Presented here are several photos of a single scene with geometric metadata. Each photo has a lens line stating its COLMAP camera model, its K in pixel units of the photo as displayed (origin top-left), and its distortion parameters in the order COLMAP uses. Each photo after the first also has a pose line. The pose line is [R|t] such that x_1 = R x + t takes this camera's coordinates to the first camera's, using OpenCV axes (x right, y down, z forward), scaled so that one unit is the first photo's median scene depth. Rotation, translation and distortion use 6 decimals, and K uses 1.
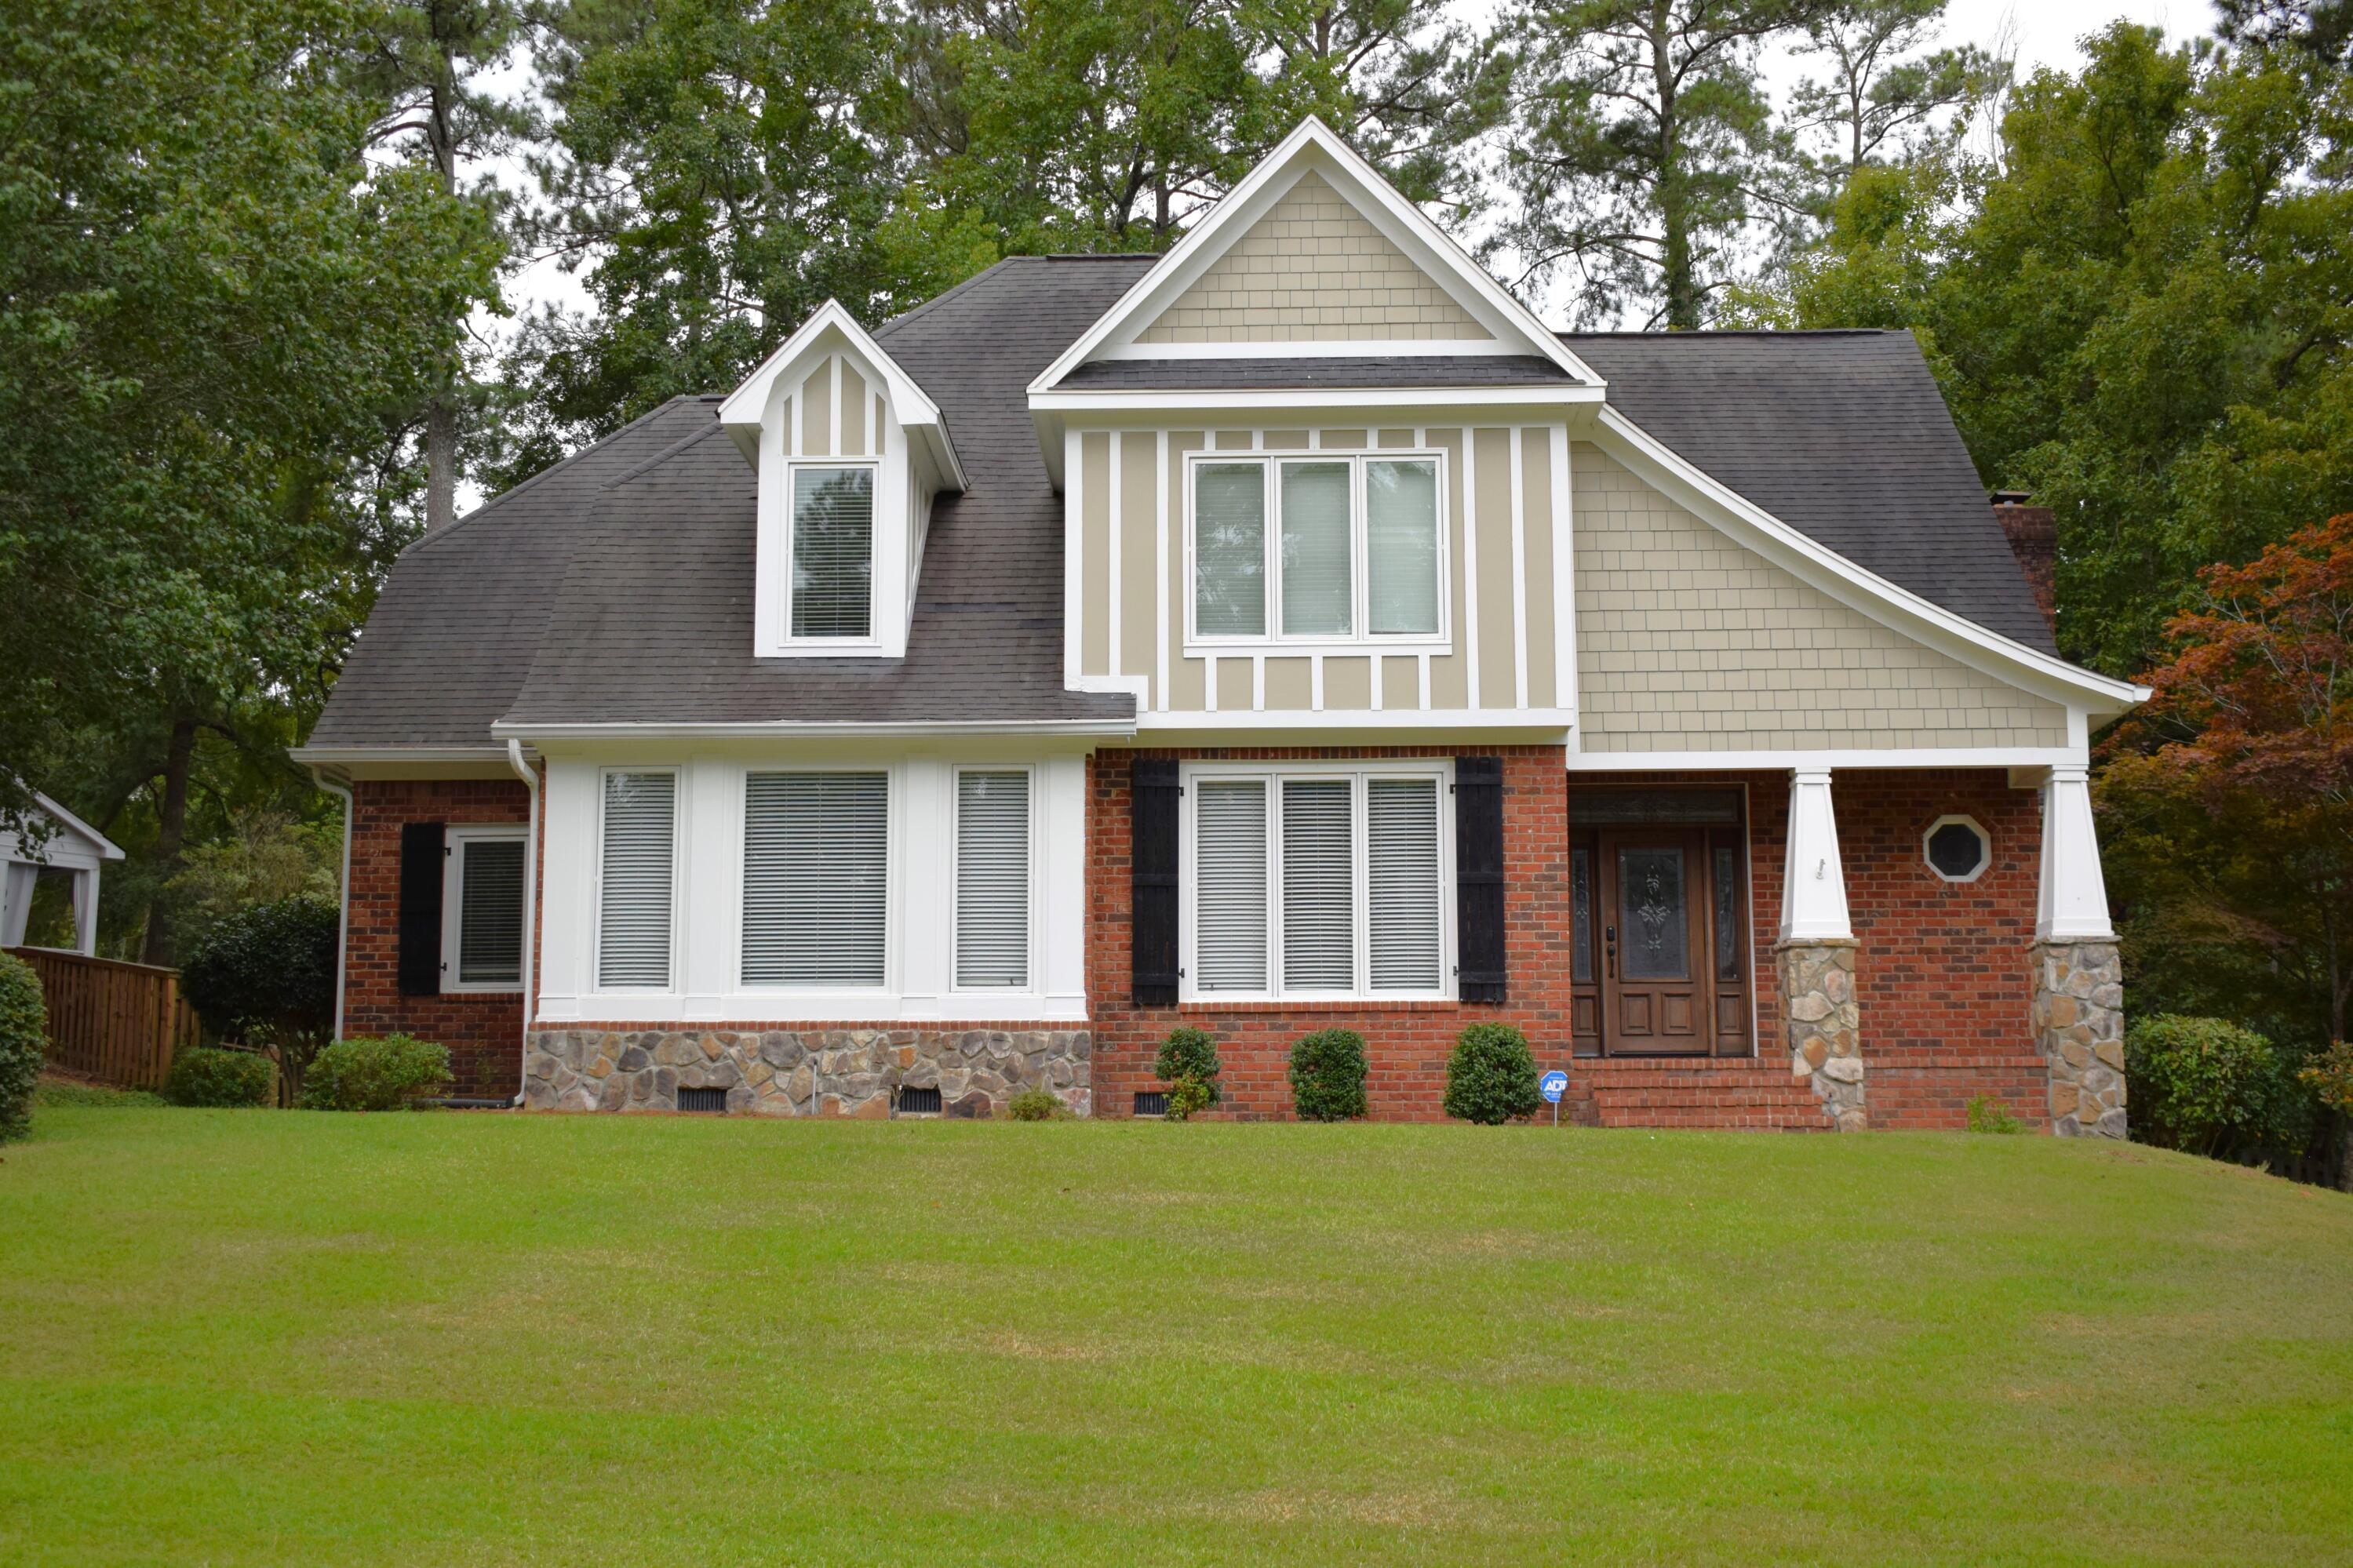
lens RADIAL K [[2658.8, 0, 1179.1], [0, 2658.8, 782.7], [0, 0, 1]] dist [-0.026577, 0.000000]
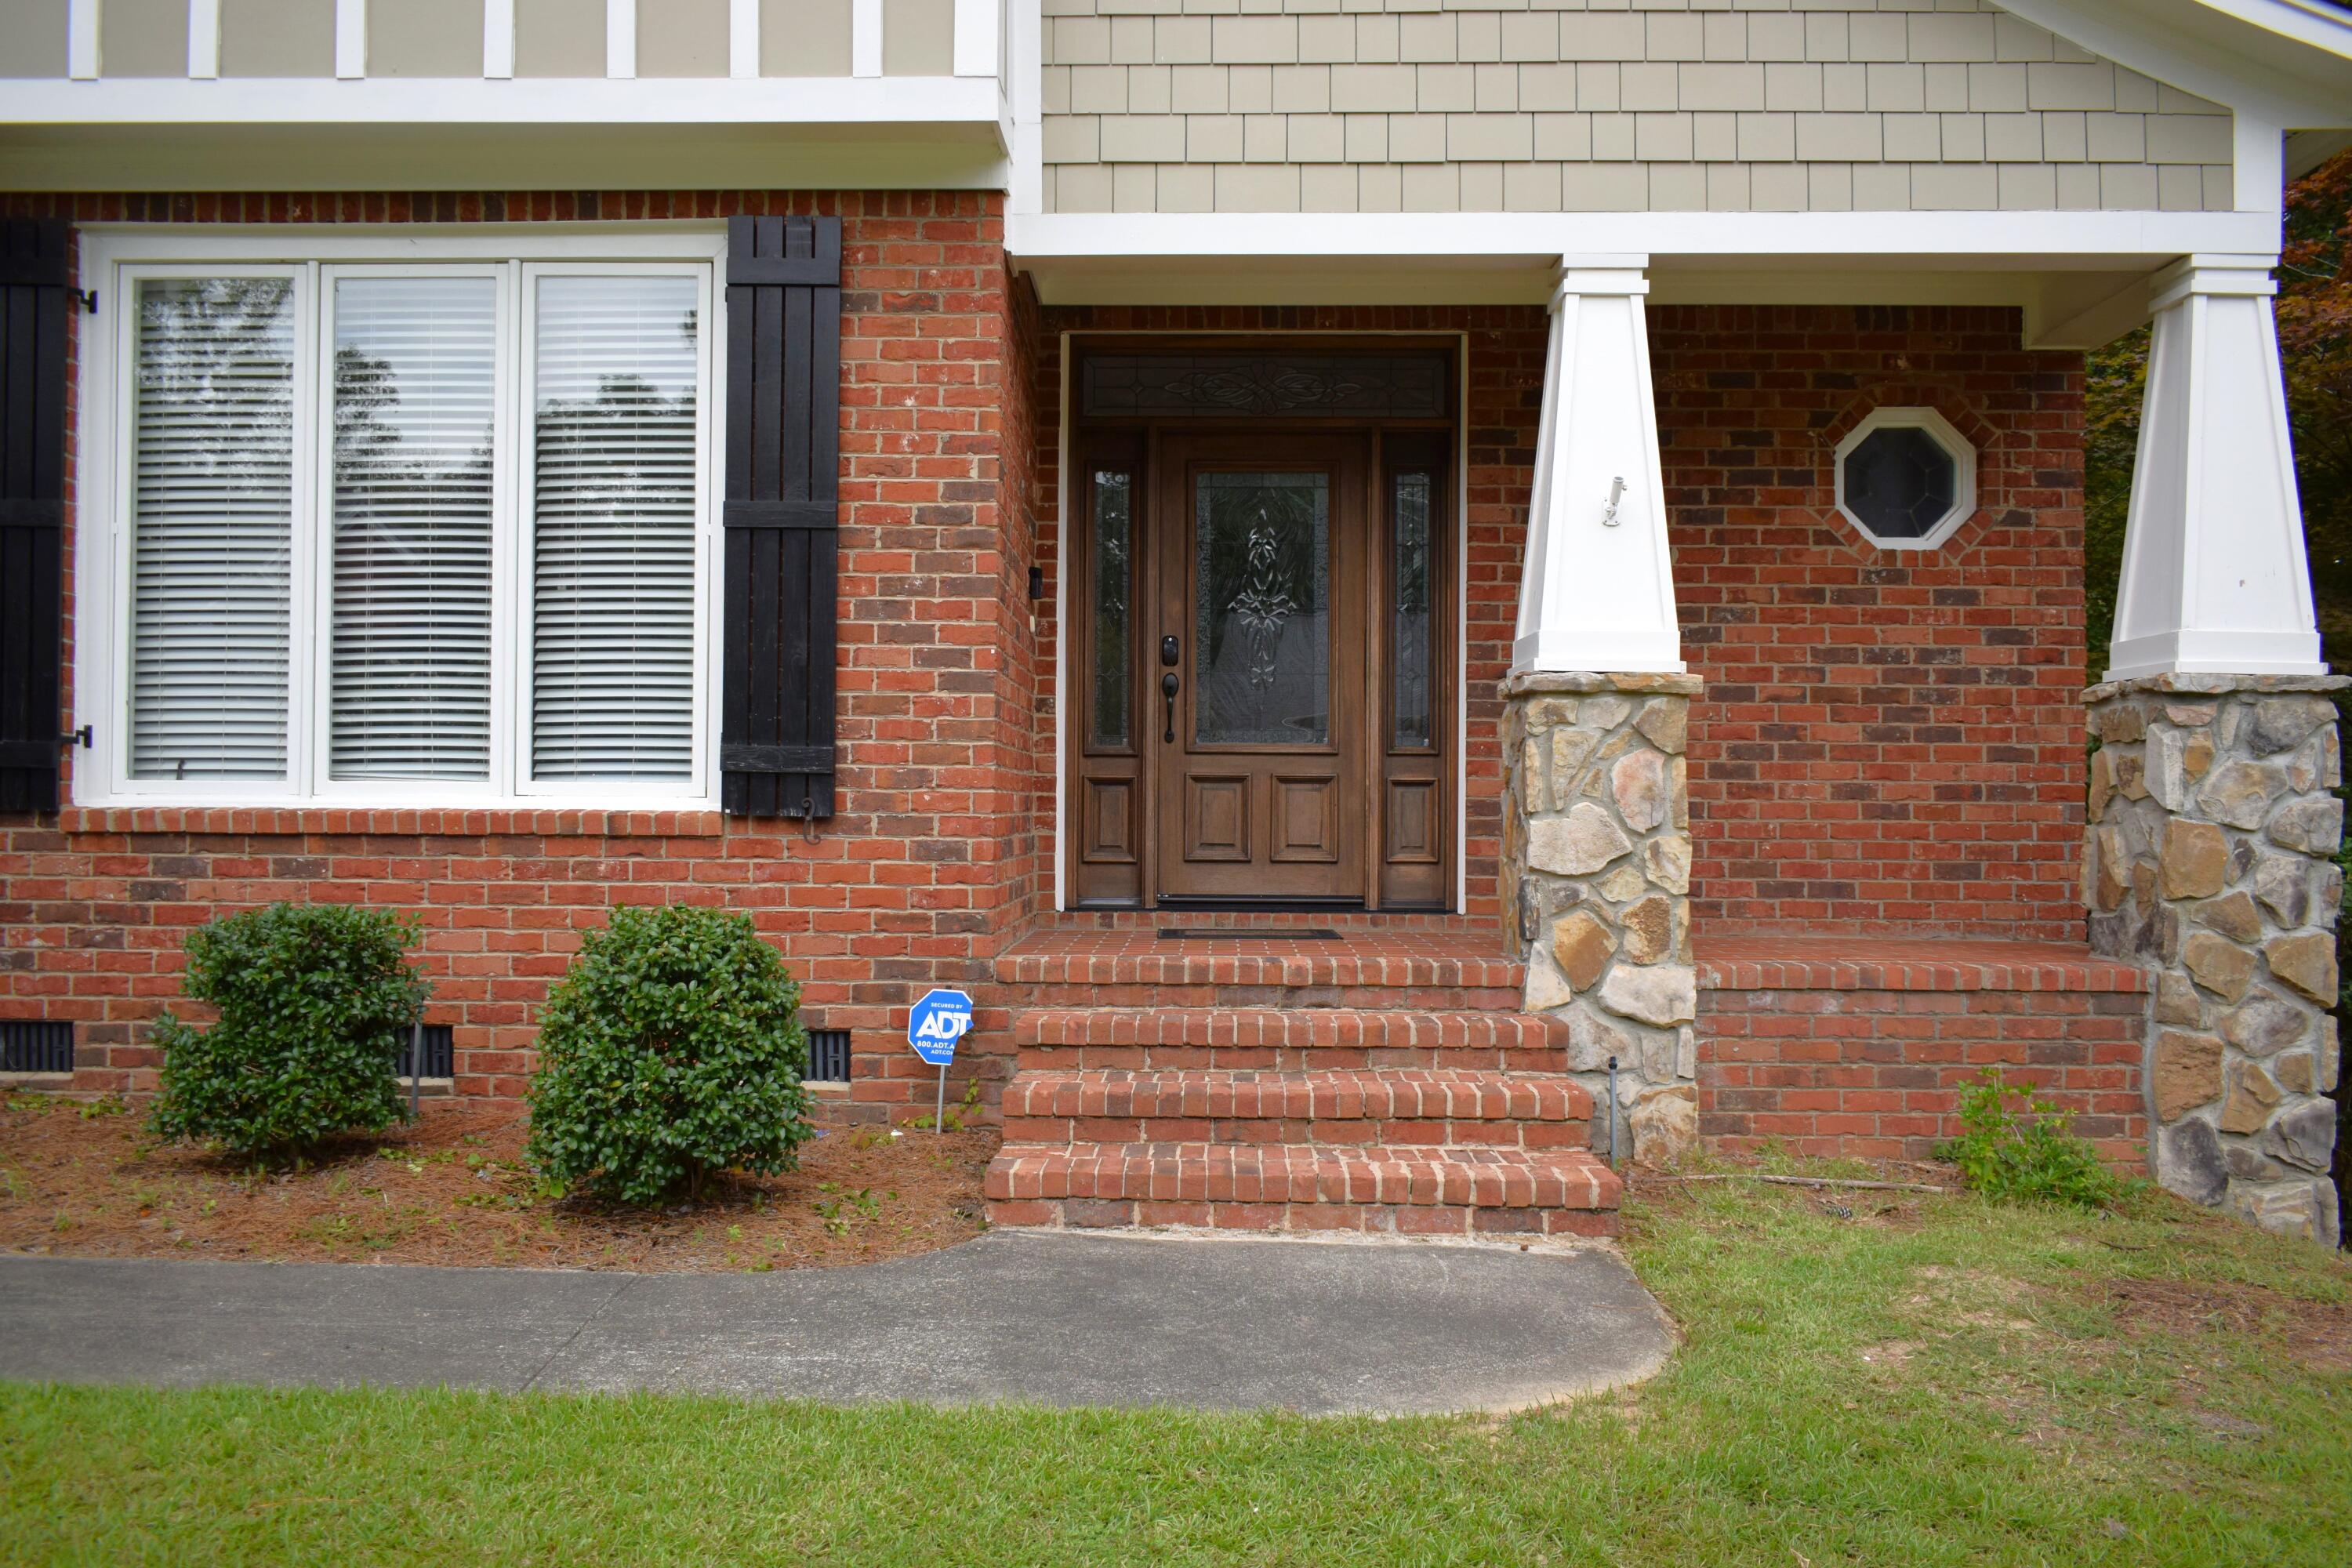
lens RADIAL K [[1842.0, 0, 1172.3], [0, 1842.0, 785.8], [0, 0, 1]] dist [-0.019150, 0.010284]
pose [[0.999932, 0.010913, 0.004221, 0.172580], [-0.011398, 0.990015, 0.140504, 0.036682], [-0.002646, -0.140542, 0.990071, 0.712100]]
